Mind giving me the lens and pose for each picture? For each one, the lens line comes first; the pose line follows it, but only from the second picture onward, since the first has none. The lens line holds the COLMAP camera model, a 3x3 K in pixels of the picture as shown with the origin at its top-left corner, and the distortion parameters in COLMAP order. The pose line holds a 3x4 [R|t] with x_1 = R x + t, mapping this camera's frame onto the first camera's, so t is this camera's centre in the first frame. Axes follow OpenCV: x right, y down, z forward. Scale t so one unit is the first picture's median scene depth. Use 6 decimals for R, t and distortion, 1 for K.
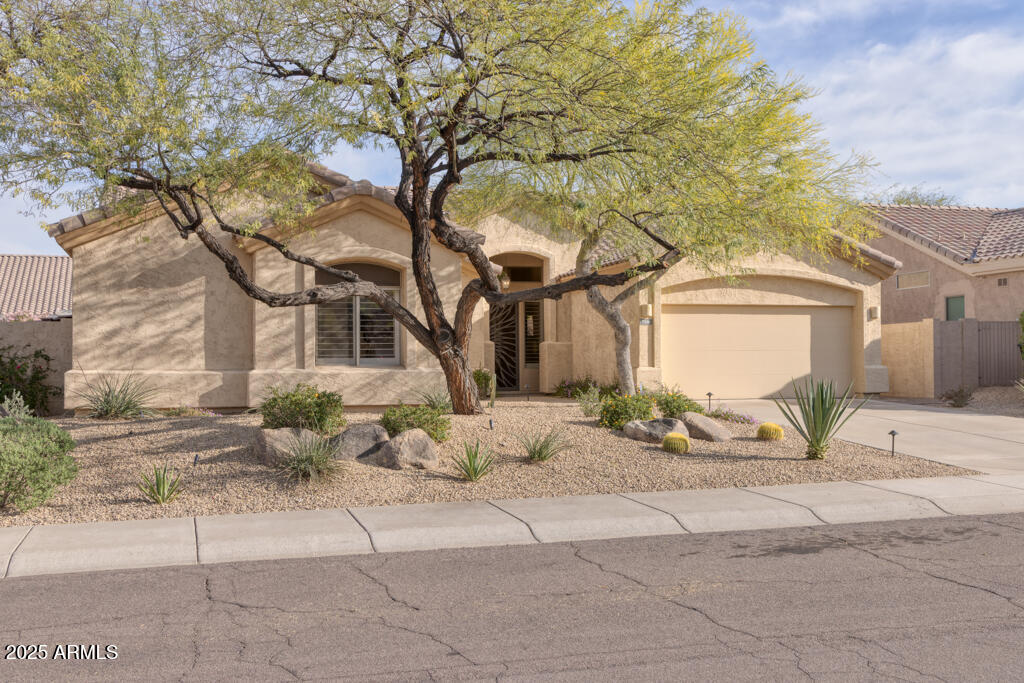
lens RADIAL K [[1172.0, 0, 510.6], [0, 1172.0, 400.5], [0, 0, 1]] dist [-0.026314, -0.007729]
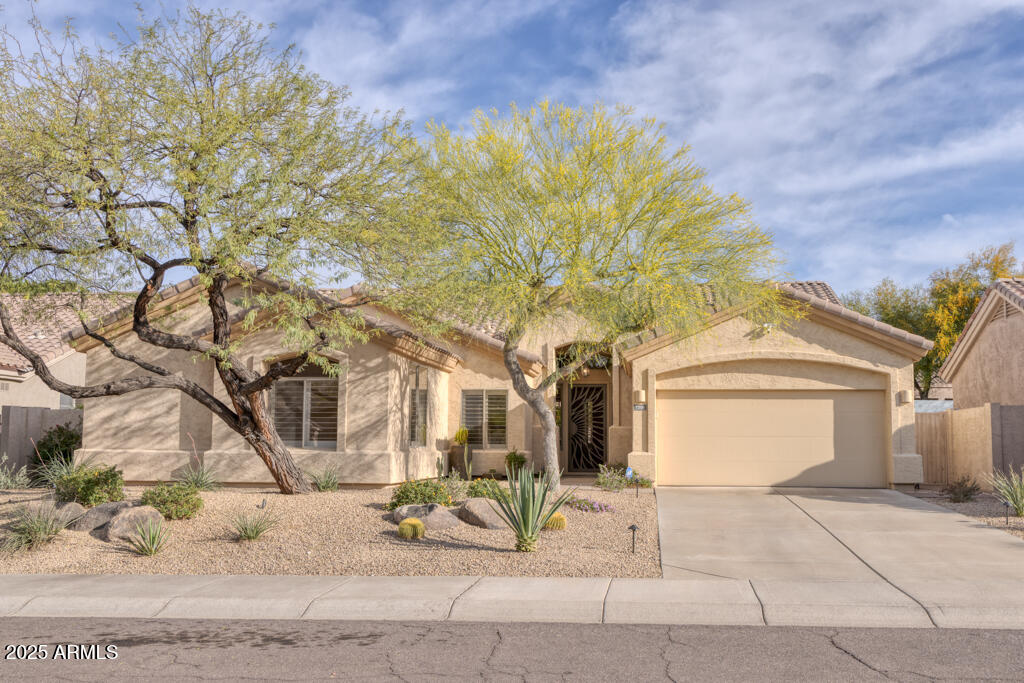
lens RADIAL K [[1052.4, 0, 512.0], [0, 1052.4, 341.5], [0, 0, 1]] dist [0.009604, -0.004754]
pose [[0.919117, -0.025907, -0.393131, 0.374429], [-0.023826, 0.992354, -0.121100, -0.010398], [0.393263, 0.120672, 0.911473, 0.115547]]
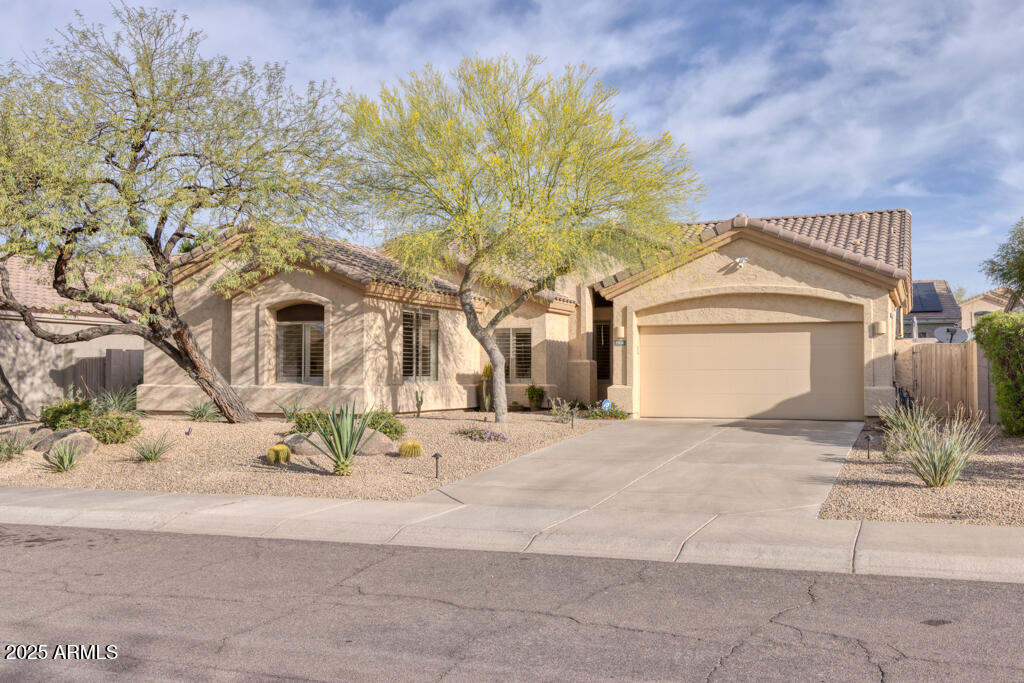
lens RADIAL K [[1005.3, 0, 512.0], [0, 1005.3, 341.5], [0, 0, 1]] dist [0.020113, 0.001368]
pose [[0.780995, -0.013723, -0.624387, 0.609510], [-0.024007, 0.998360, -0.051970, -0.018407], [0.624076, 0.055578, 0.779384, 0.226591]]
